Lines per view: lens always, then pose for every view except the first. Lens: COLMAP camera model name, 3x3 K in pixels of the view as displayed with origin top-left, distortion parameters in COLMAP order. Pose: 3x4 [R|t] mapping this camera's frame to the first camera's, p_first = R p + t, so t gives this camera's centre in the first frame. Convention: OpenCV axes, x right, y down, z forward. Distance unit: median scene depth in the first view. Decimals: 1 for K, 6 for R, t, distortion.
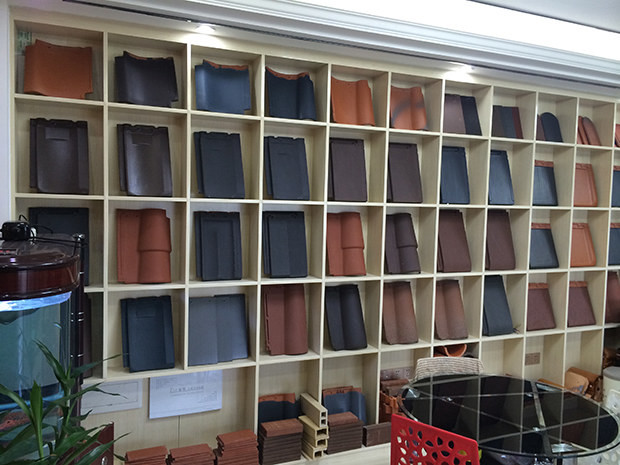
lens RADIAL K [[545.0, 0, 310.5], [0, 545.0, 233.1], [0, 0, 1]] dist [0.061720, -0.081421]
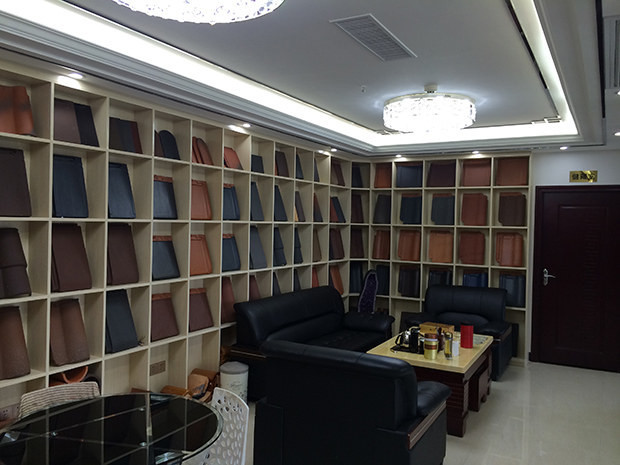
lens RADIAL K [[545.0, 0, 309.1], [0, 545.0, 235.2], [0, 0, 1]] dist [0.061720, -0.081421]
pose [[0.797297, -0.023833, 0.603117, 0.018965], [0.036574, 0.999292, -0.008861, 0.000245], [-0.602478, 0.029124, 0.797604, 0.007185]]
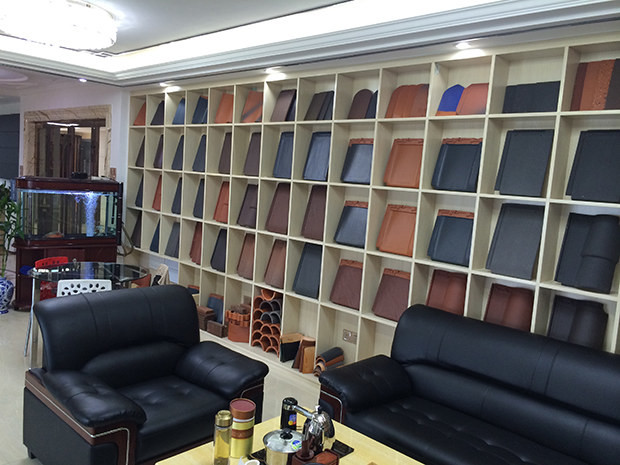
lens RADIAL K [[515.5, 0, 311.3], [0, 515.5, 231.9], [0, 0, 1]] dist [0.009067, 0.008224]
pose [[0.378349, 0.095848, -0.920687, 1.194238], [-0.122068, 0.991105, 0.053016, -0.002124], [0.917579, 0.092328, 0.386683, 0.537024]]
